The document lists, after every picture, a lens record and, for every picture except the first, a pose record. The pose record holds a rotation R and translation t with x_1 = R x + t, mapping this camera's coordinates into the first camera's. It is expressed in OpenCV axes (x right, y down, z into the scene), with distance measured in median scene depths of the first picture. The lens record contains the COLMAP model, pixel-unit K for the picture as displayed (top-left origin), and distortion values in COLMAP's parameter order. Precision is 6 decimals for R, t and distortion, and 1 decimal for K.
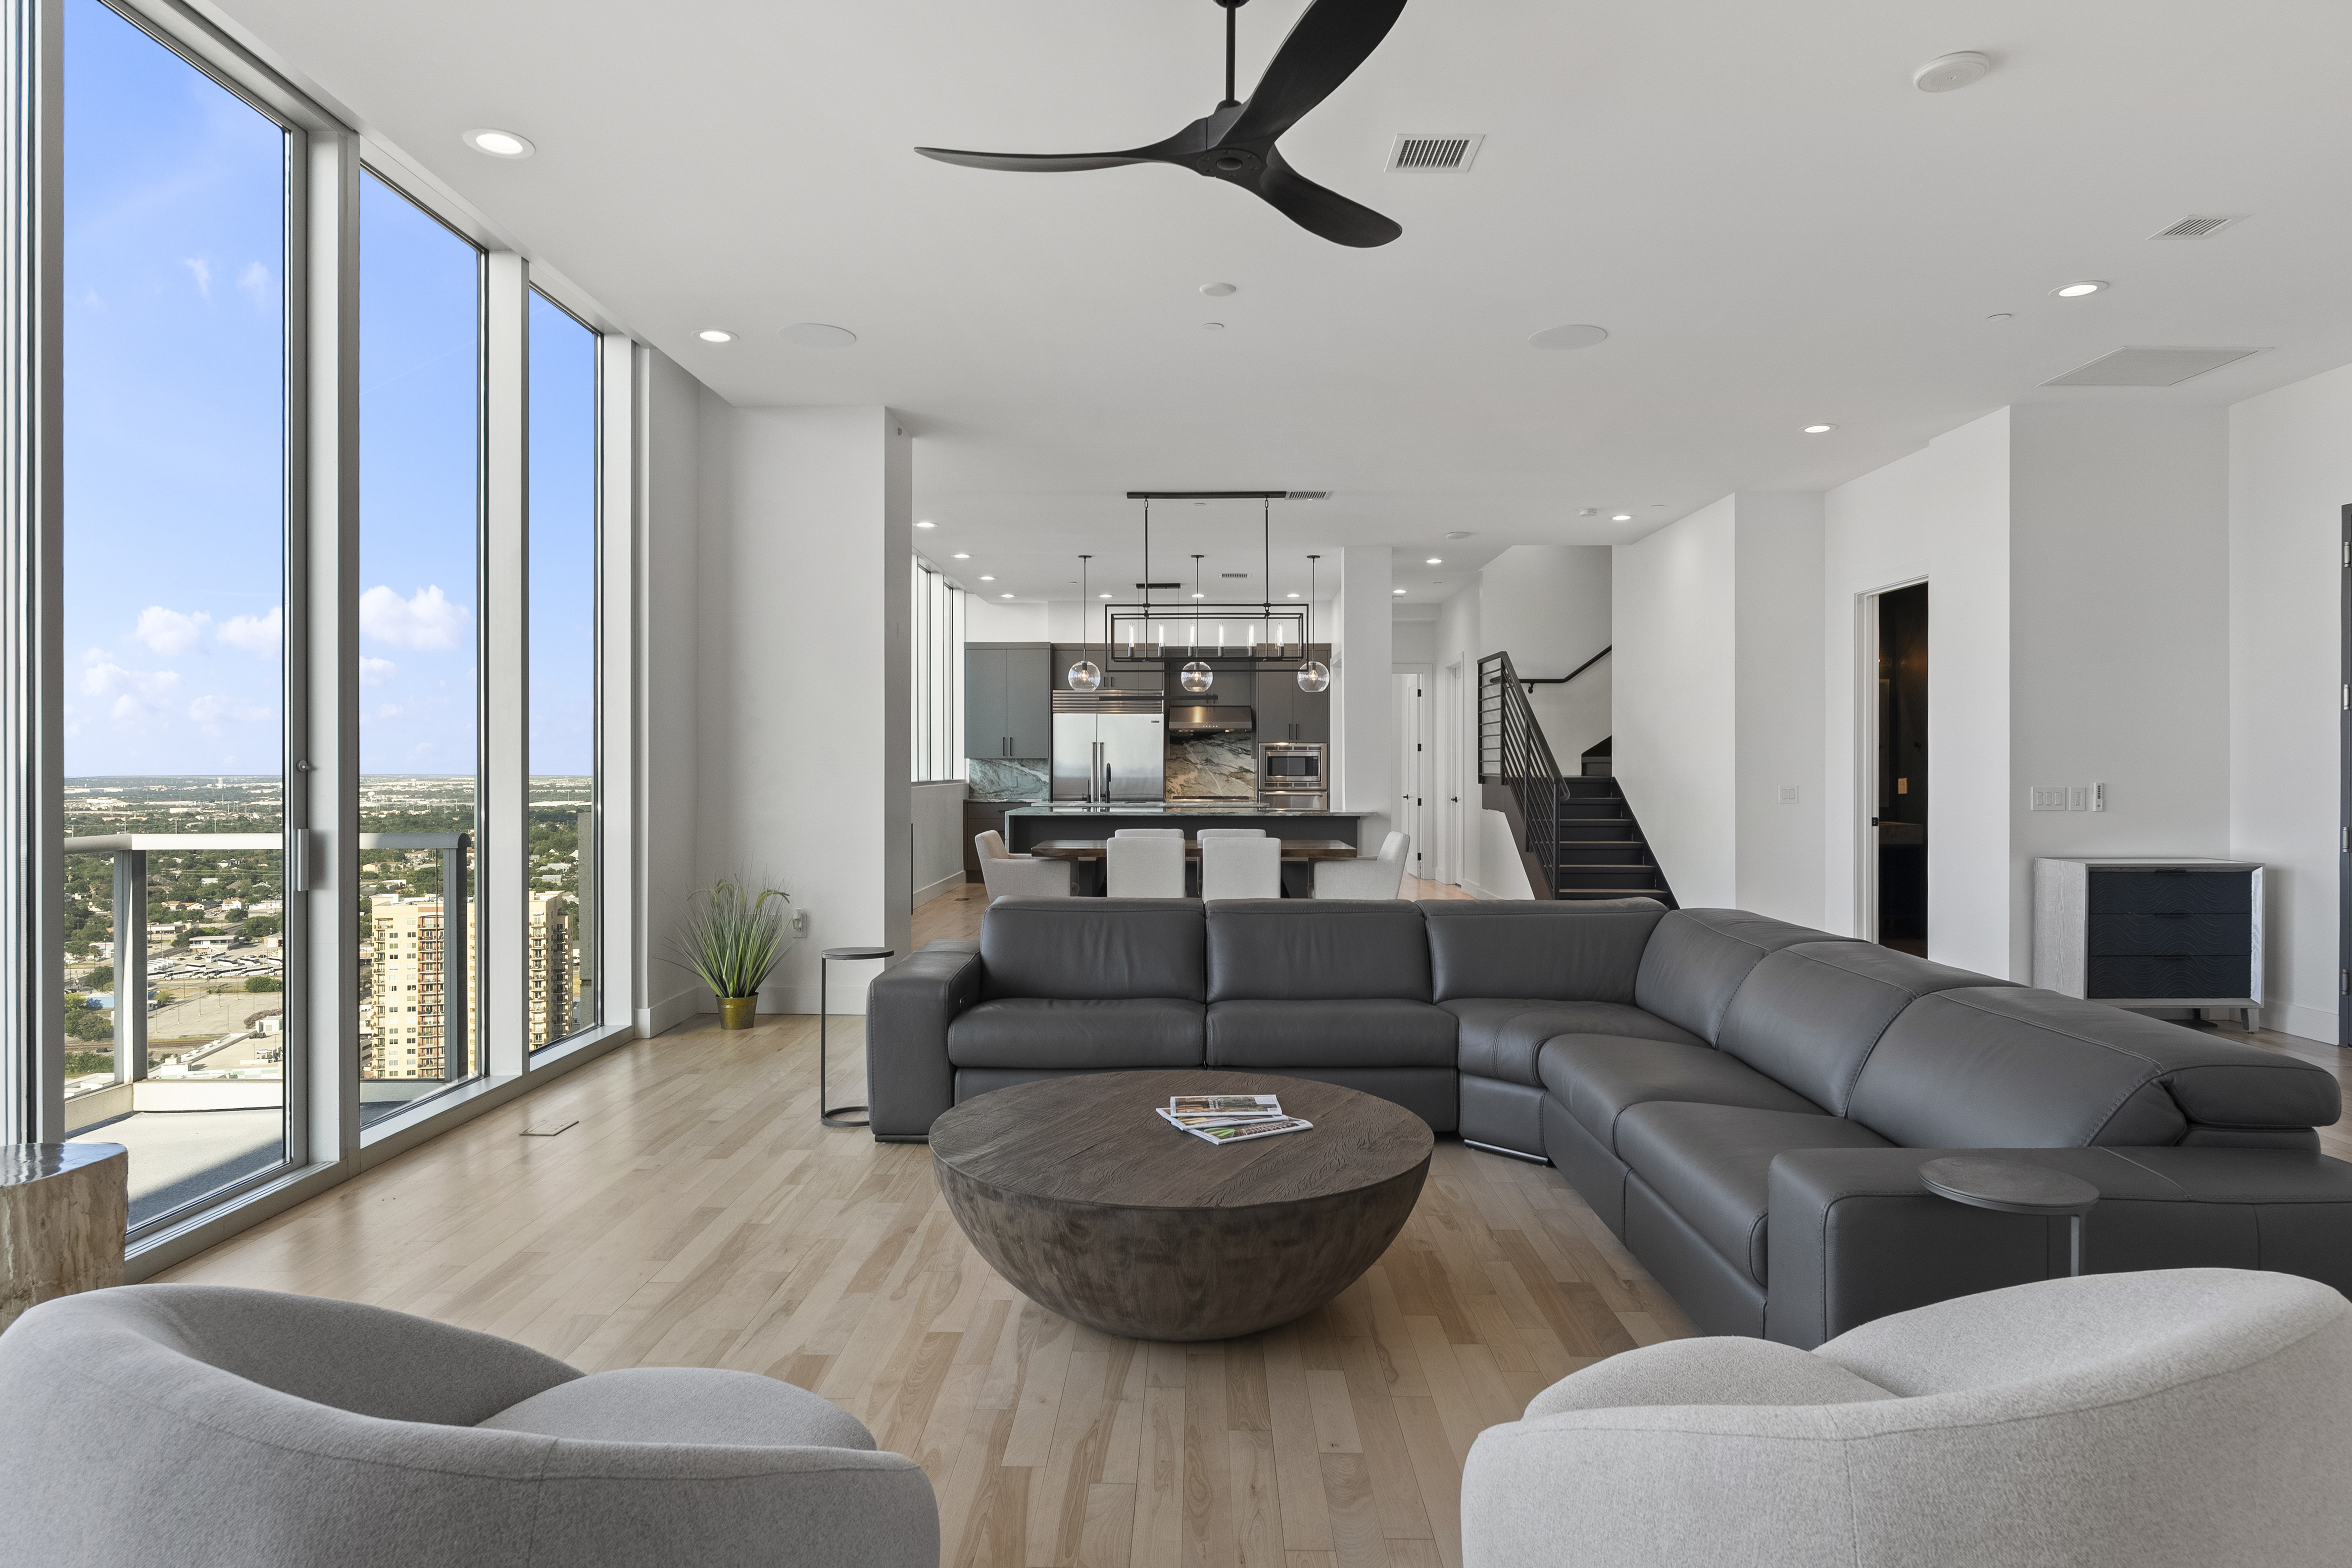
lens RADIAL K [[1425.4, 0, 1170.9], [0, 1425.4, 773.7], [0, 0, 1]] dist [-0.021135, 0.002606]
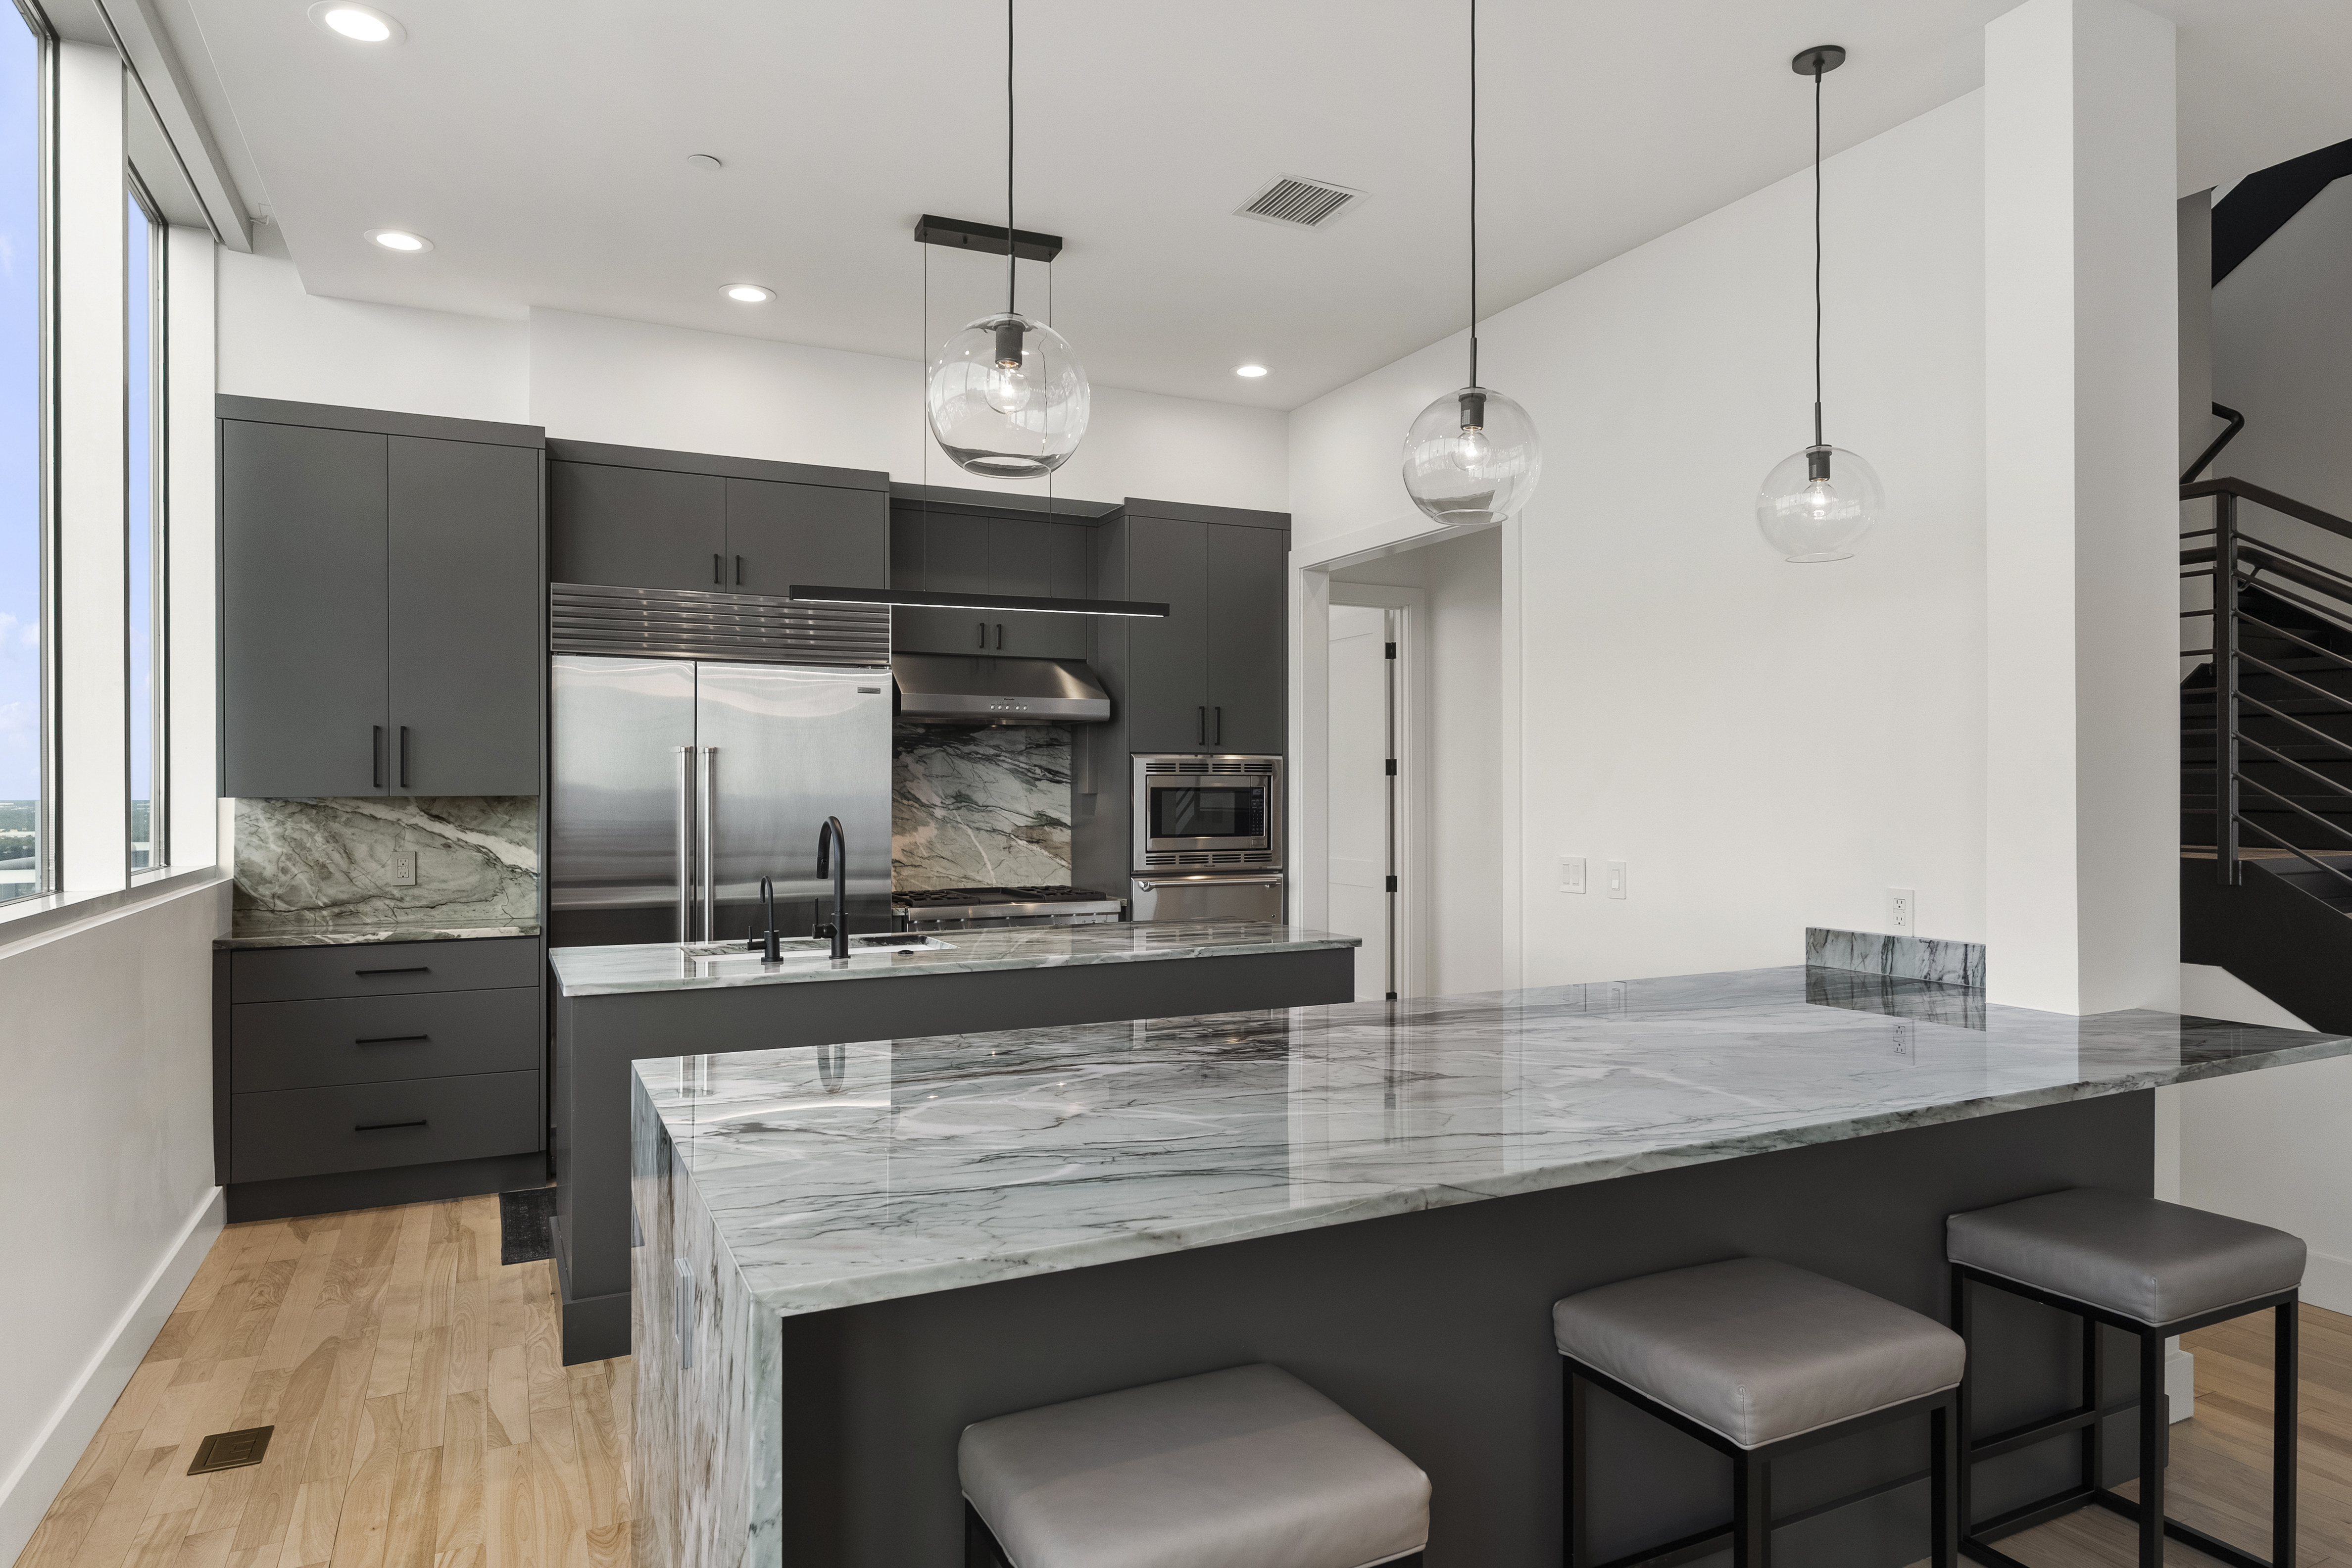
lens RADIAL K [[1373.3, 0, 1170.3], [0, 1373.3, 792.1], [0, 0, 1]] dist [-0.005494, 0.000190]
pose [[0.884452, -0.003307, 0.466619, -0.128418], [0.003541, 0.999994, 0.000376, -0.013865], [-0.466617, 0.001320, 0.884458, 0.823150]]
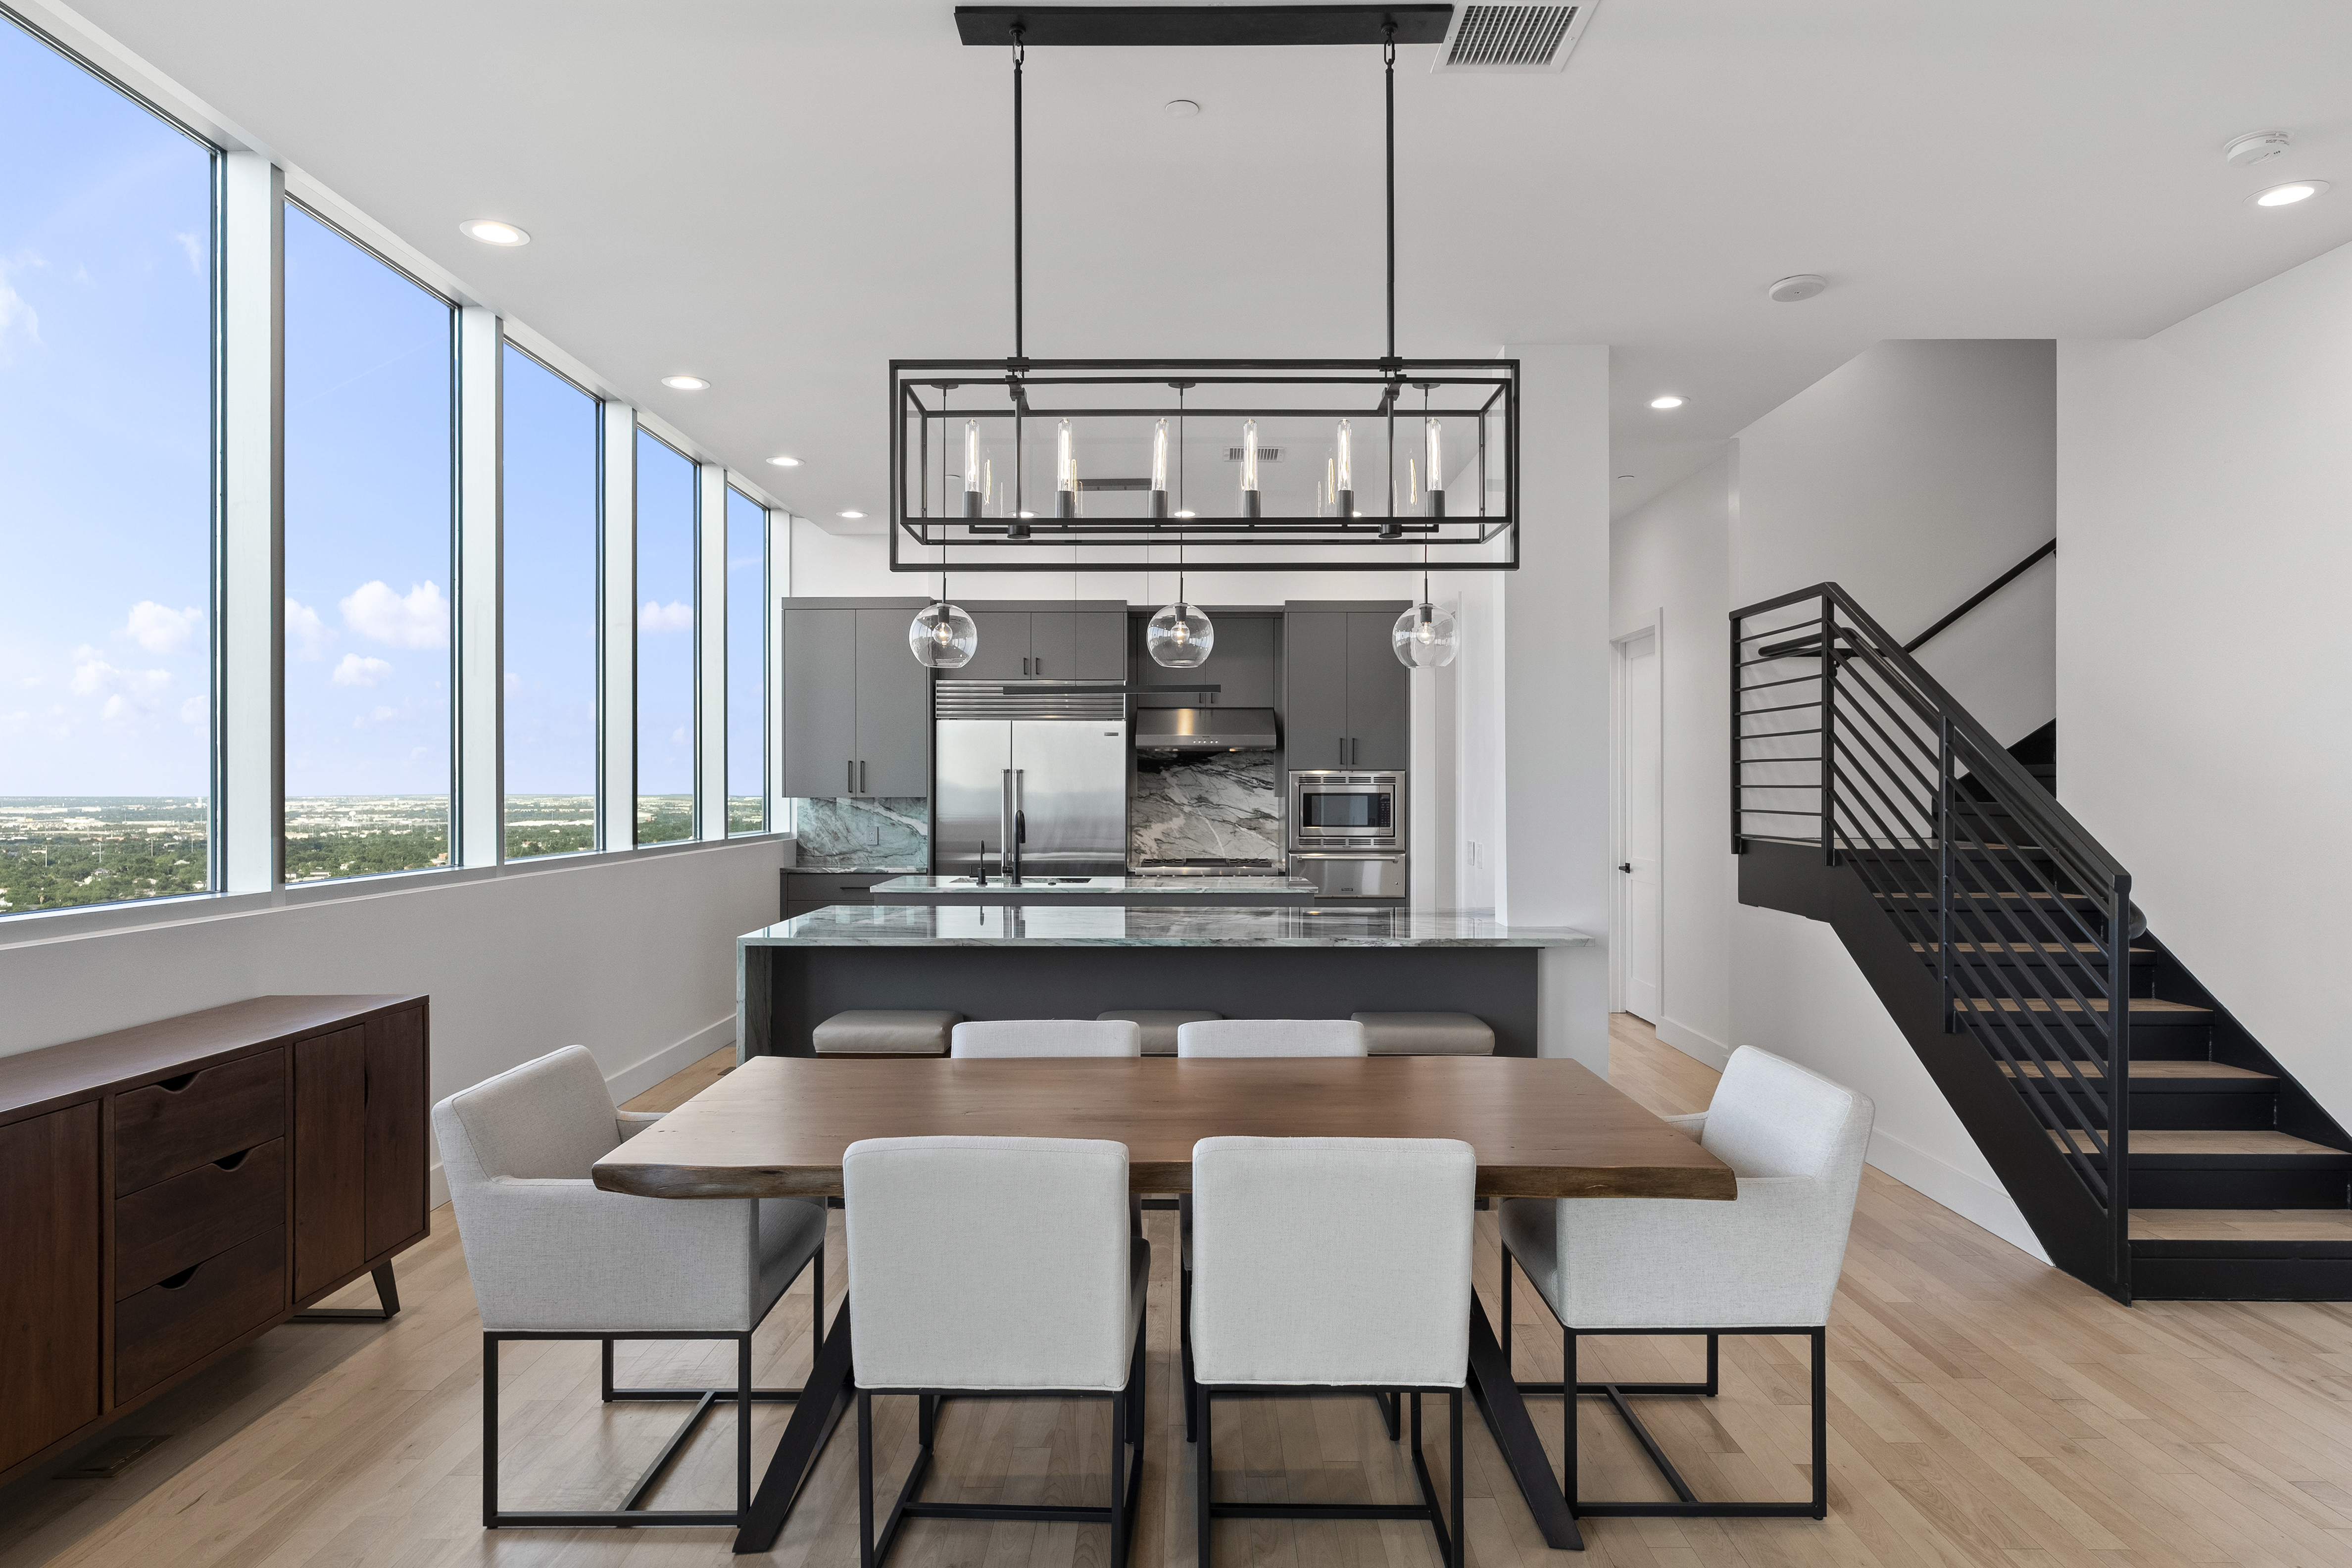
lens RADIAL K [[1373.3, 0, 1183.0], [0, 1373.3, 780.8], [0, 0, 1]] dist [-0.005494, 0.000190]
pose [[0.999889, -0.000707, 0.014876, 0.012361], [0.000815, 0.999973, -0.007258, -0.016580], [-0.014871, 0.007269, 0.999863, 0.541567]]
